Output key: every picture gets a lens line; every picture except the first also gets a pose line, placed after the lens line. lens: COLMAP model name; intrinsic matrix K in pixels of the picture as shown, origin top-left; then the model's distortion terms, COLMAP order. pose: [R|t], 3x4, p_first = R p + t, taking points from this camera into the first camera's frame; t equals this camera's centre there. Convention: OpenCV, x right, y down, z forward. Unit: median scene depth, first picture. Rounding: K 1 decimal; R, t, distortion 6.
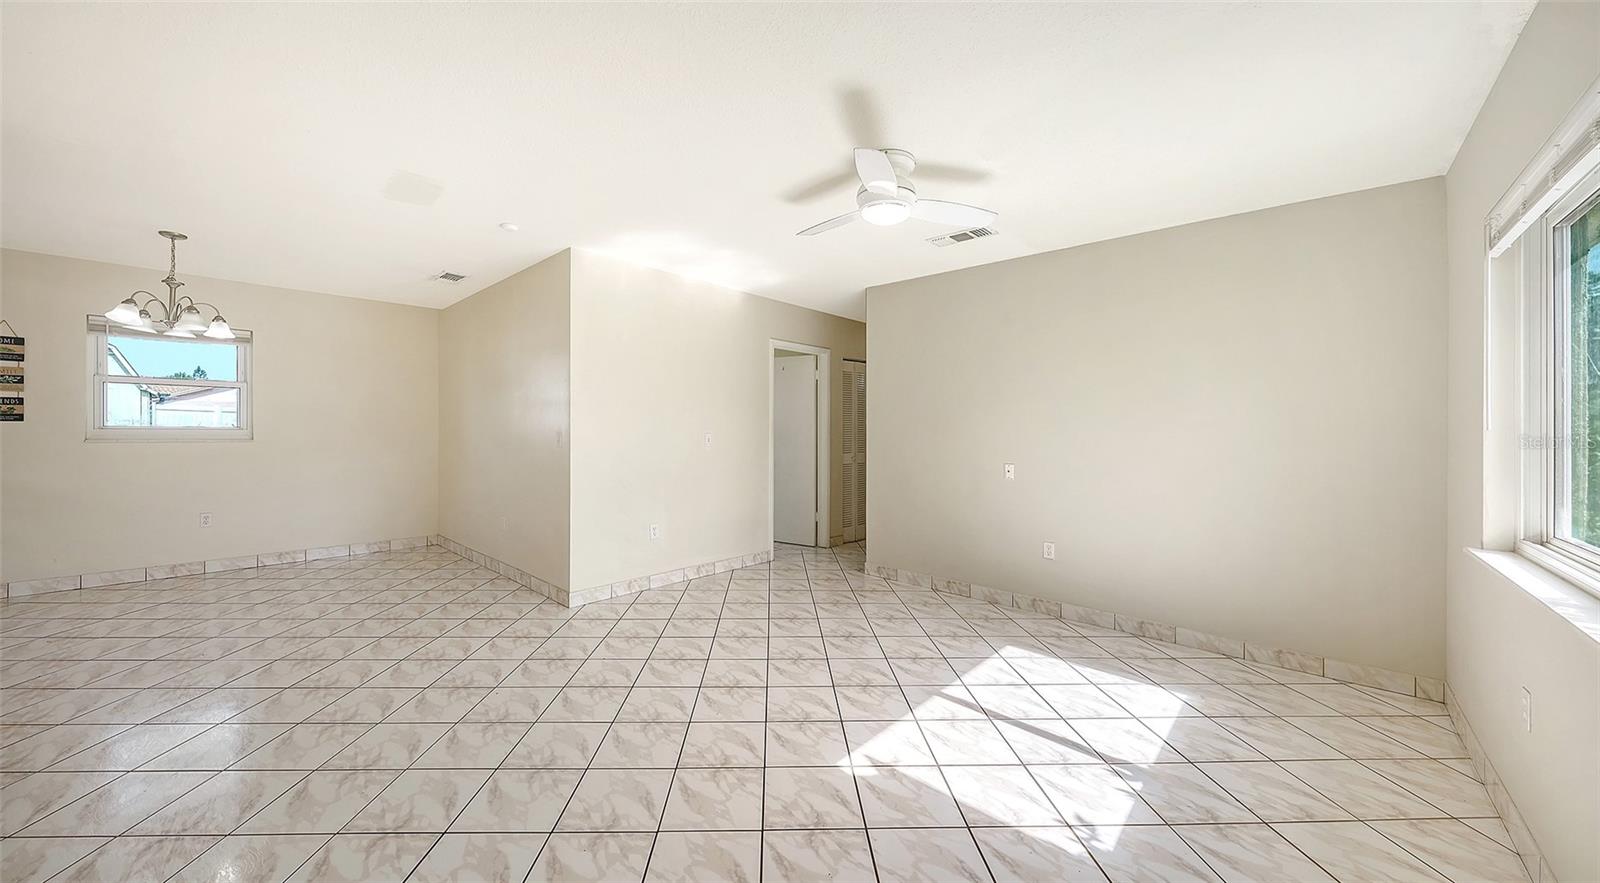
lens RADIAL K [[557.7, 0, 778.0], [0, 557.7, 425.9], [0, 0, 1]] dist [-0.002411, 0.000168]
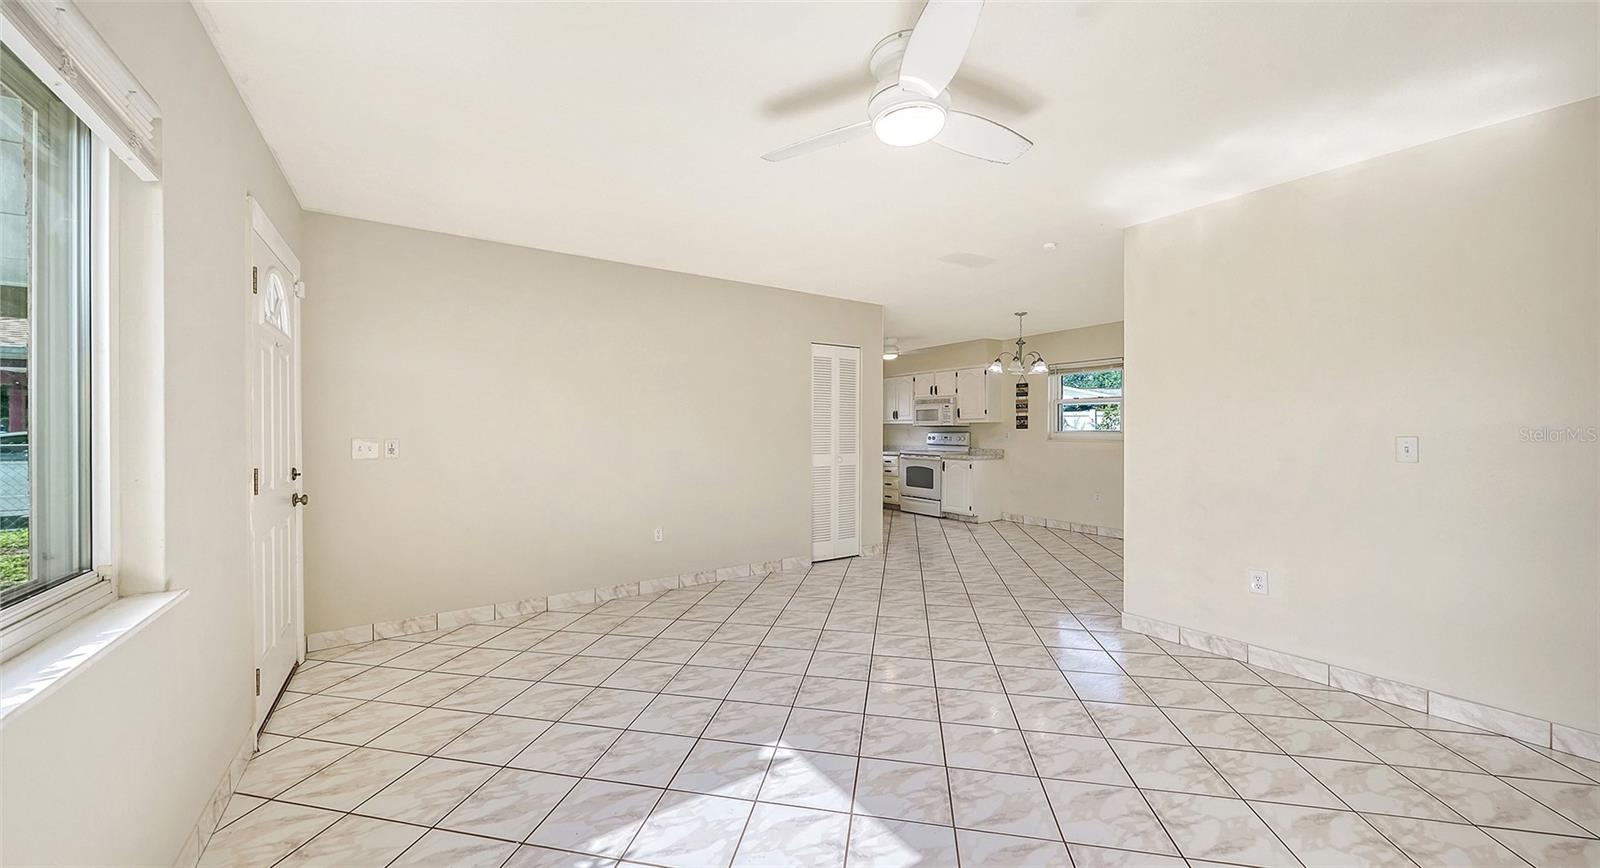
lens RADIAL K [[556.0, 0, 802.0], [0, 556.0, 375.8], [0, 0, 1]] dist [0.005370, -0.000217]
pose [[-0.218921, -0.103821, -0.970203, 1.041102], [0.012085, 0.993958, -0.109090, 0.019288], [0.975668, -0.035607, -0.216344, 1.104741]]
